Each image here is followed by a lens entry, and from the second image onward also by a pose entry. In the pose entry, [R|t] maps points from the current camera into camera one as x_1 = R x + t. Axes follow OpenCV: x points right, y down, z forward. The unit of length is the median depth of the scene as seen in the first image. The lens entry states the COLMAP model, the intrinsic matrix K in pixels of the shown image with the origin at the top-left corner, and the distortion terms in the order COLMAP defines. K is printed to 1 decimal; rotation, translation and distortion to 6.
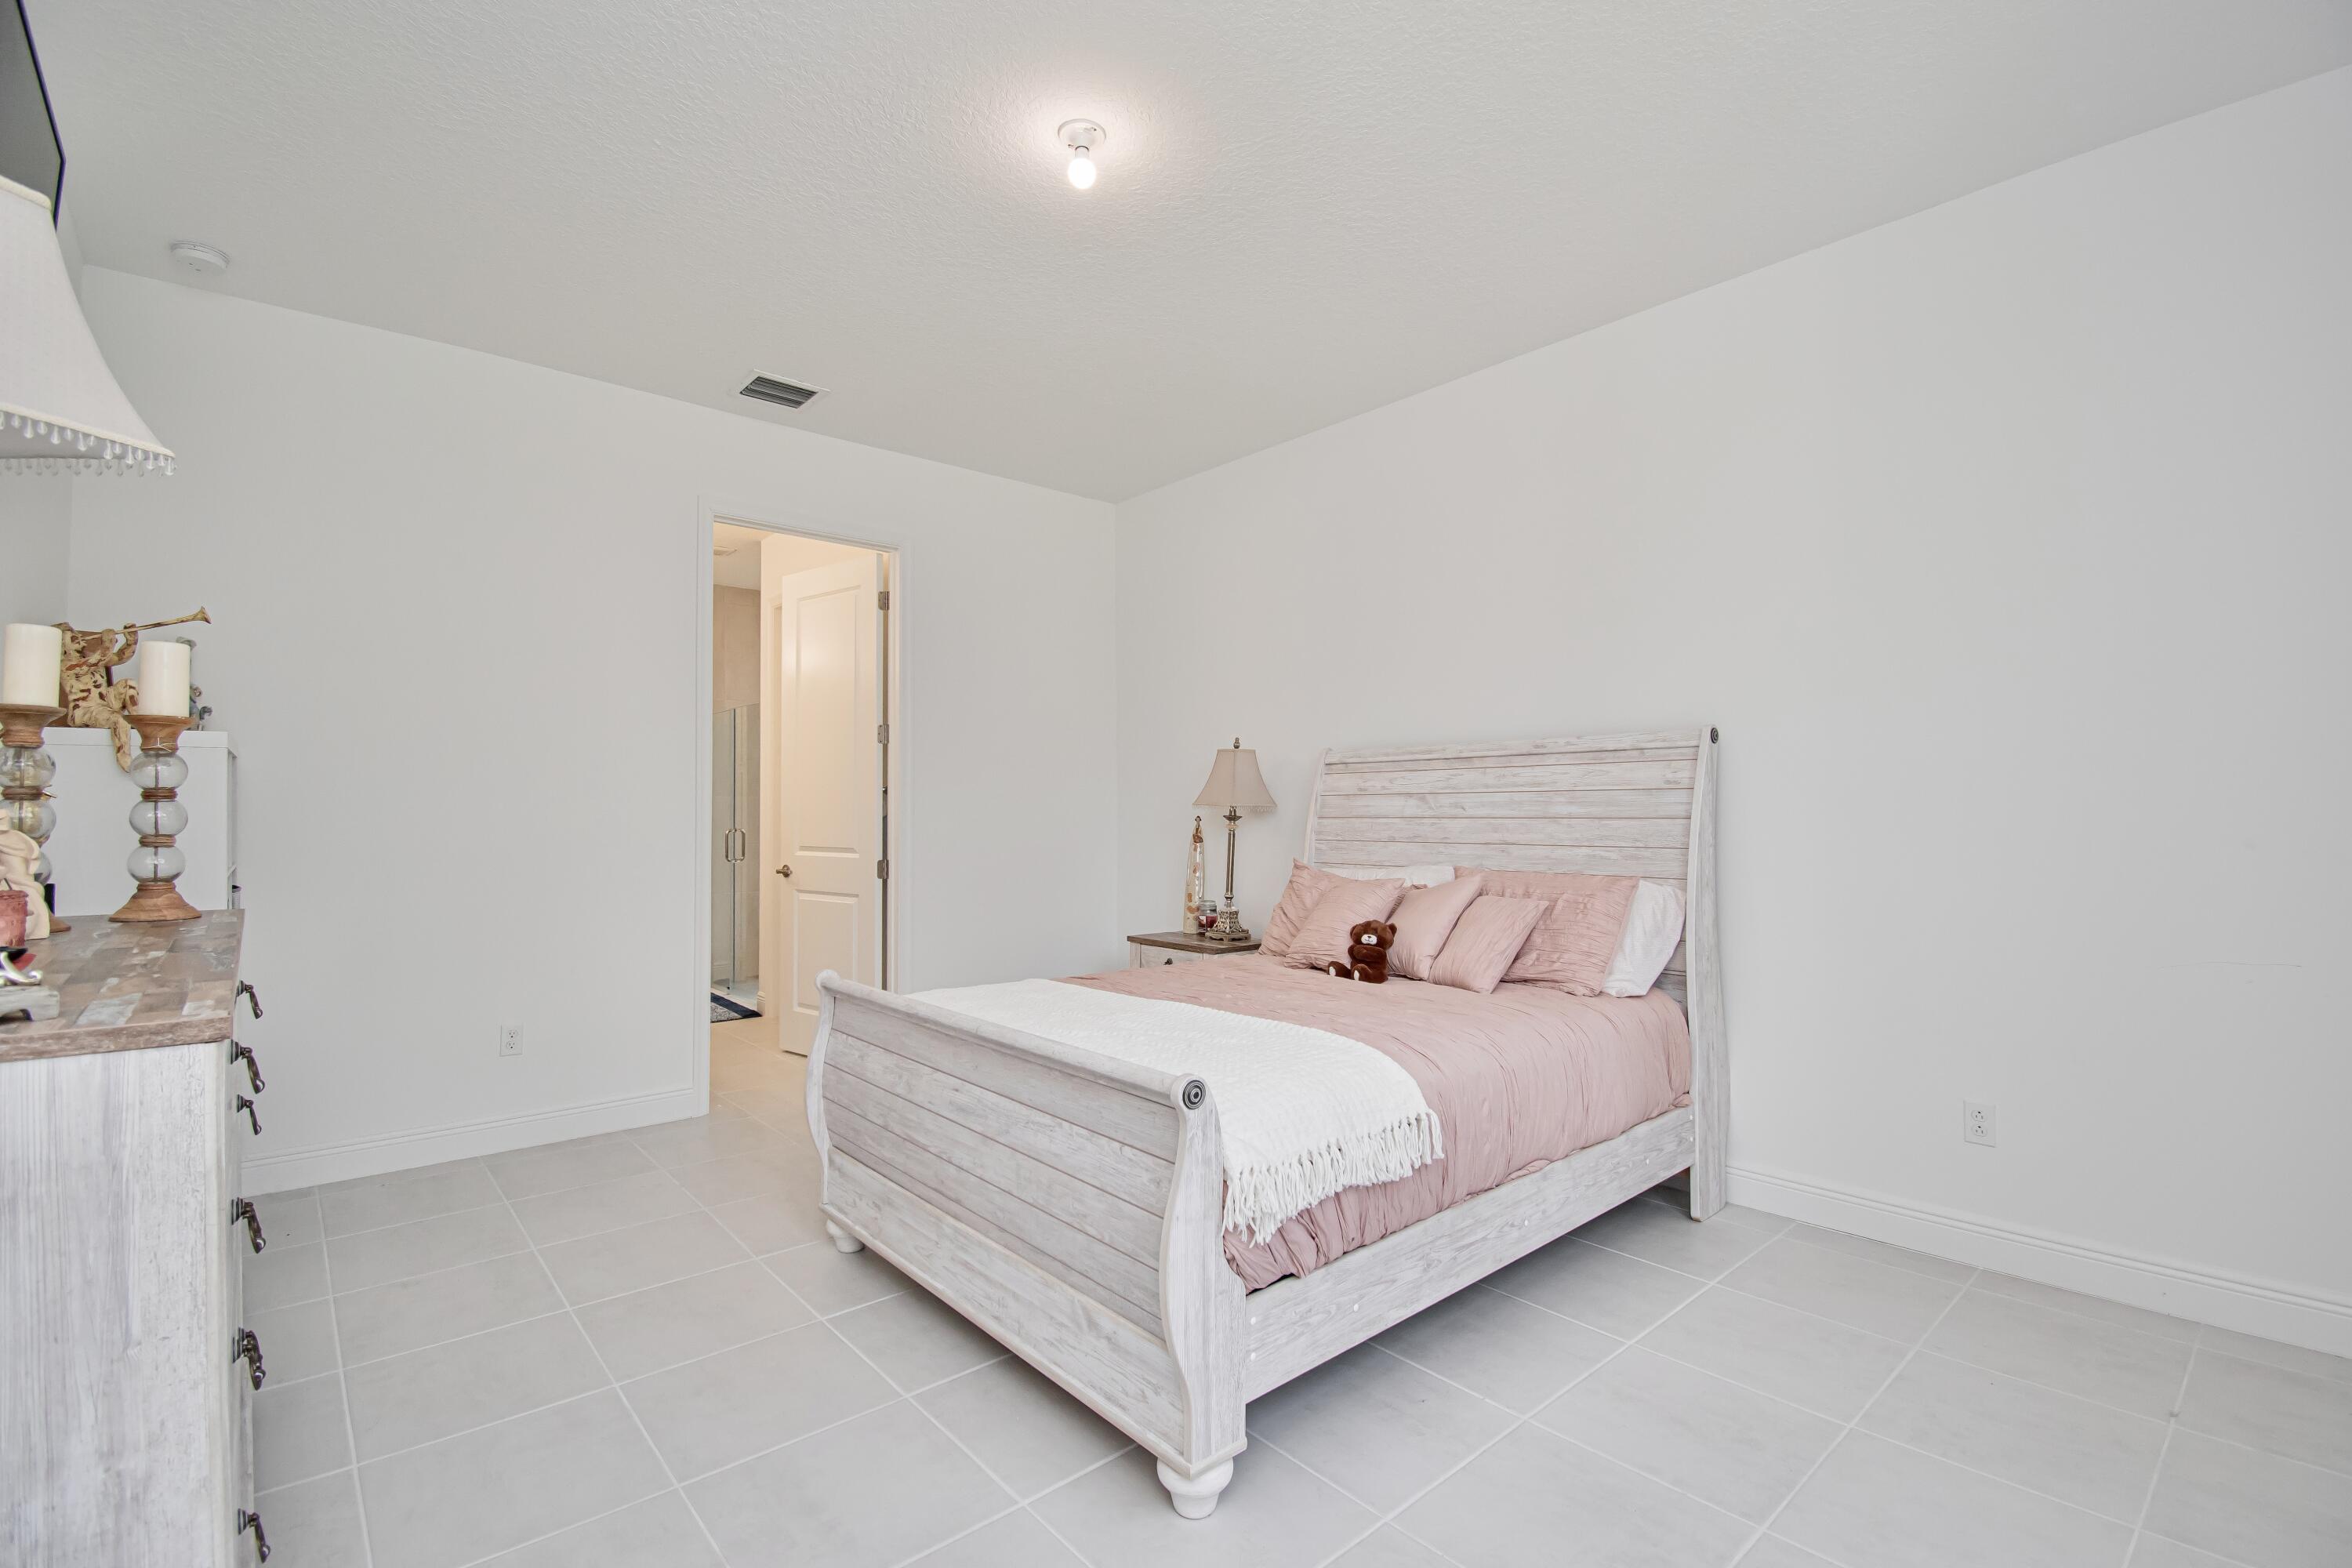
lens RADIAL K [[1052.7, 0, 1185.8], [0, 1052.7, 785.3], [0, 0, 1]] dist [0.025960, -0.028543]
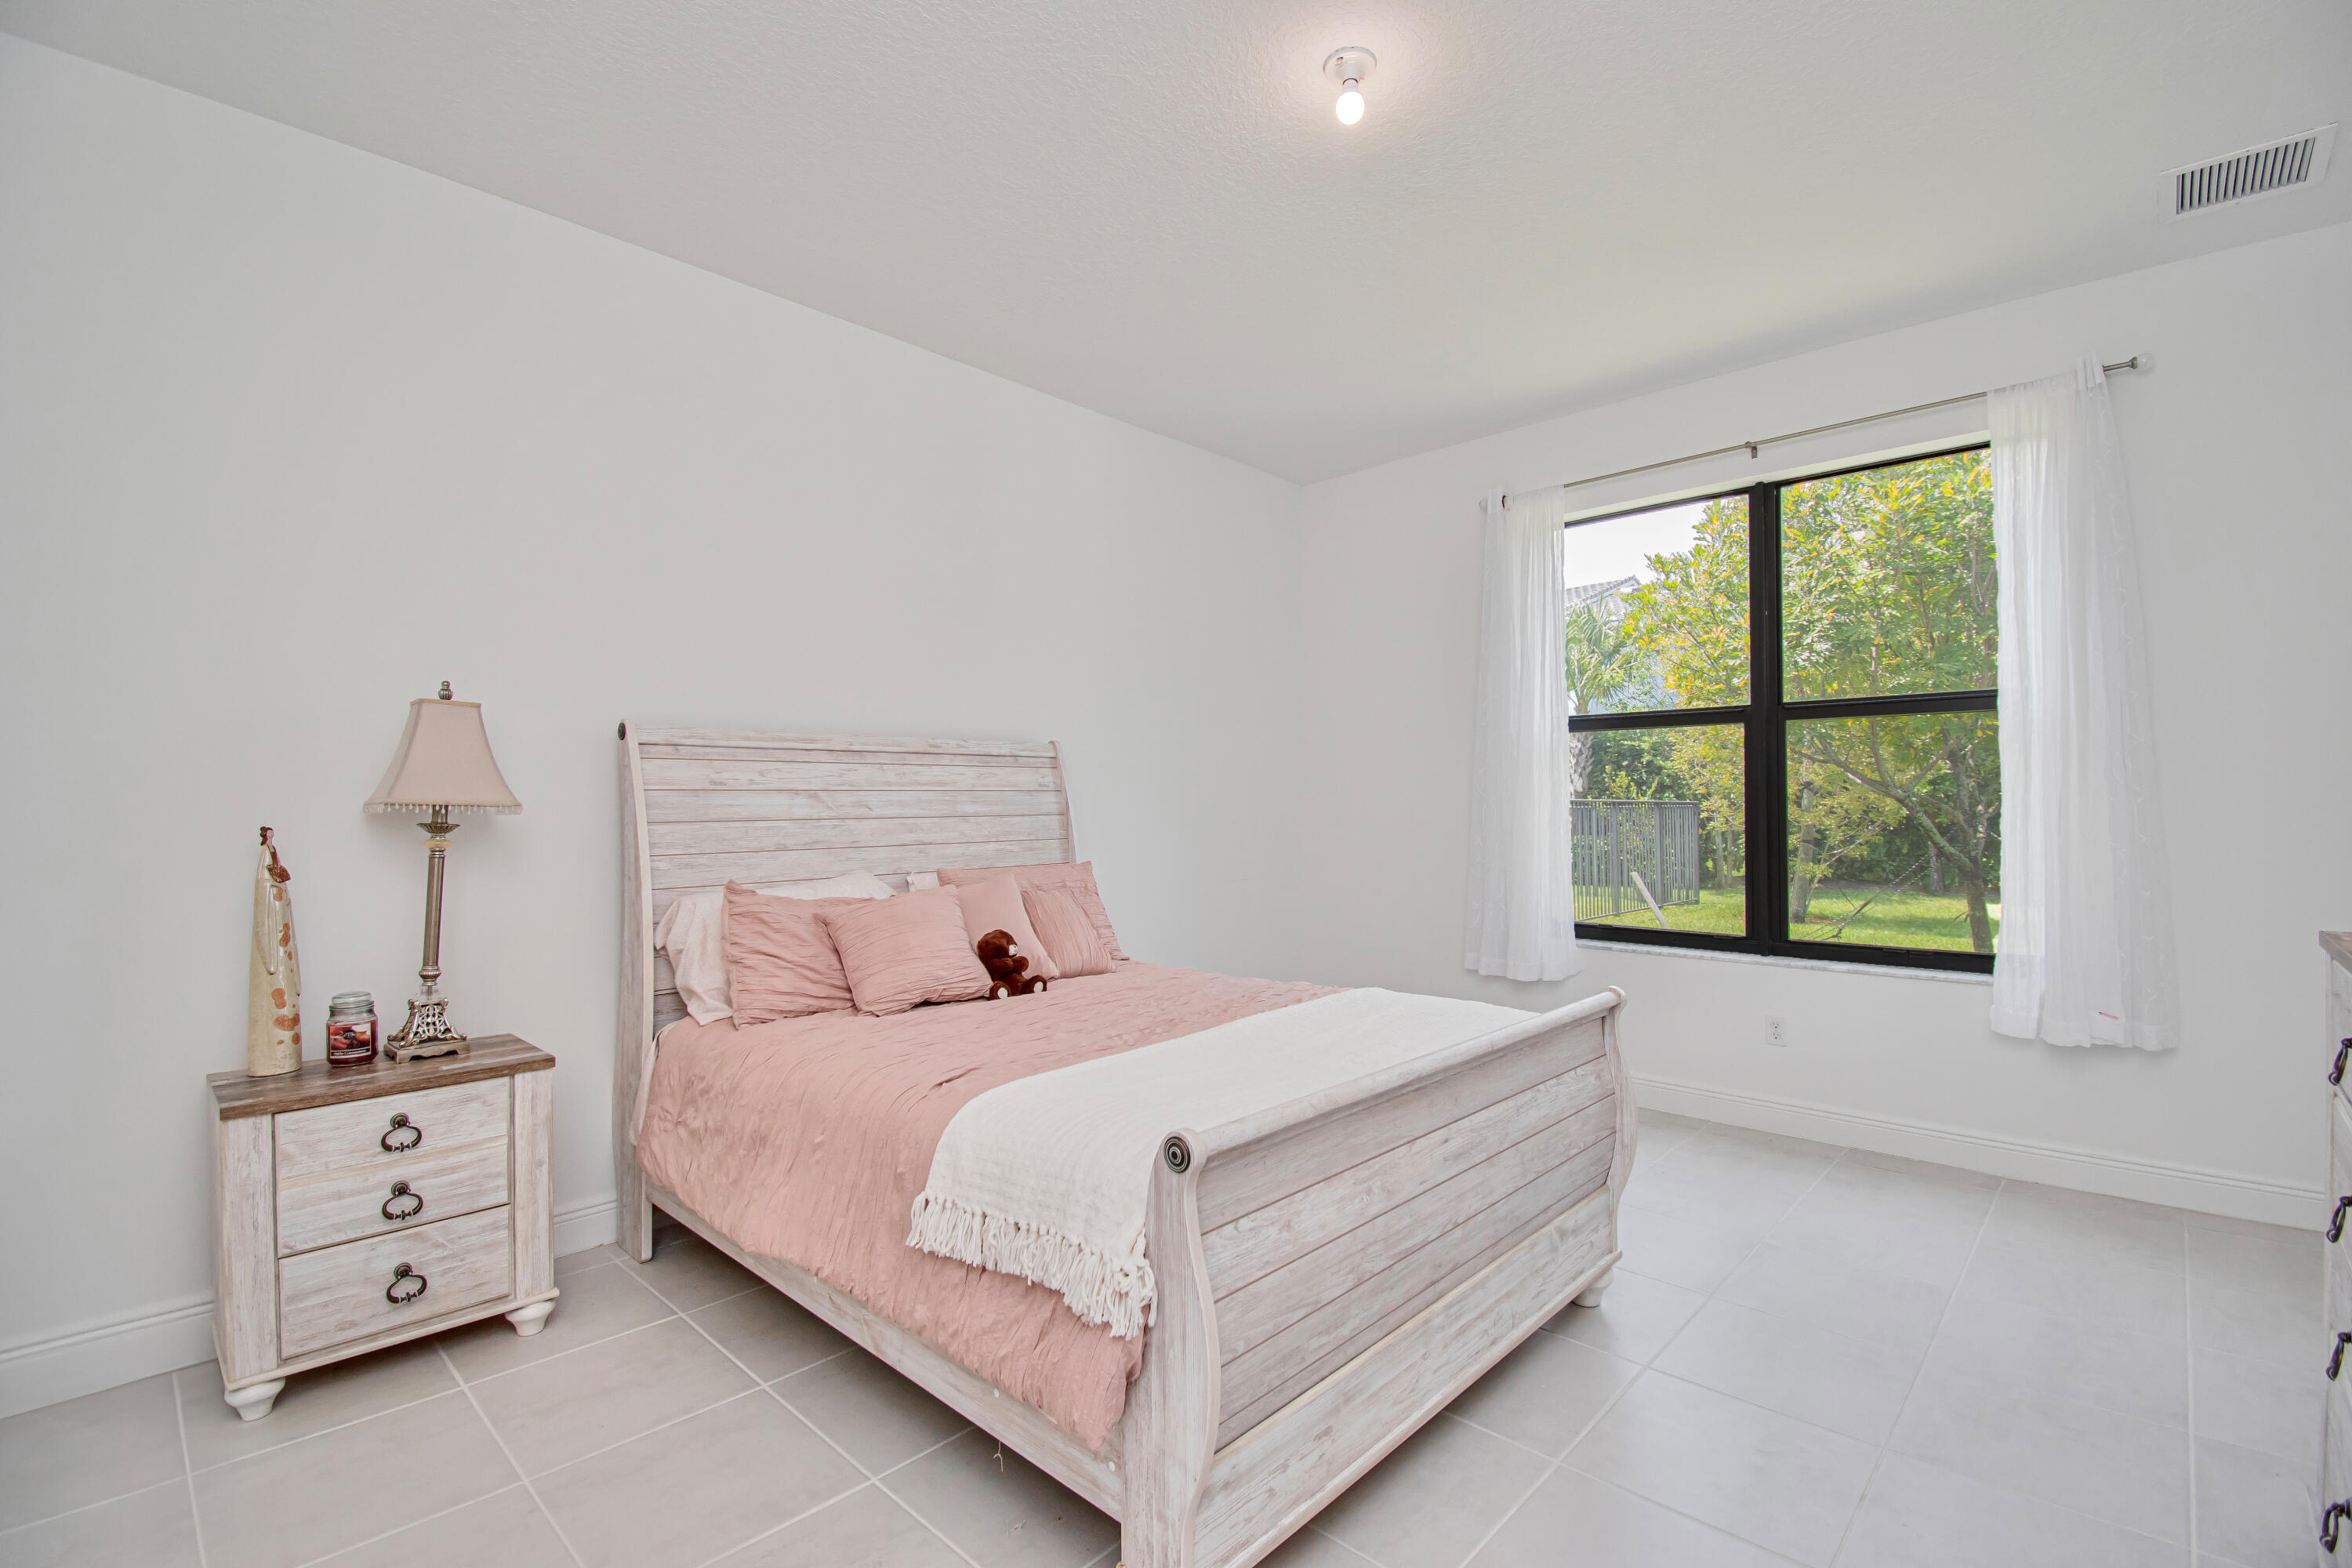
lens RADIAL K [[1052.7, 0, 1185.8], [0, 1052.7, 785.3], [0, 0, 1]] dist [0.025960, -0.028543]
pose [[-0.107327, 0.022464, 0.993970, -0.683750], [-0.015035, 0.999594, -0.024214, 0.021145], [-0.994110, -0.017543, -0.106946, 0.861181]]
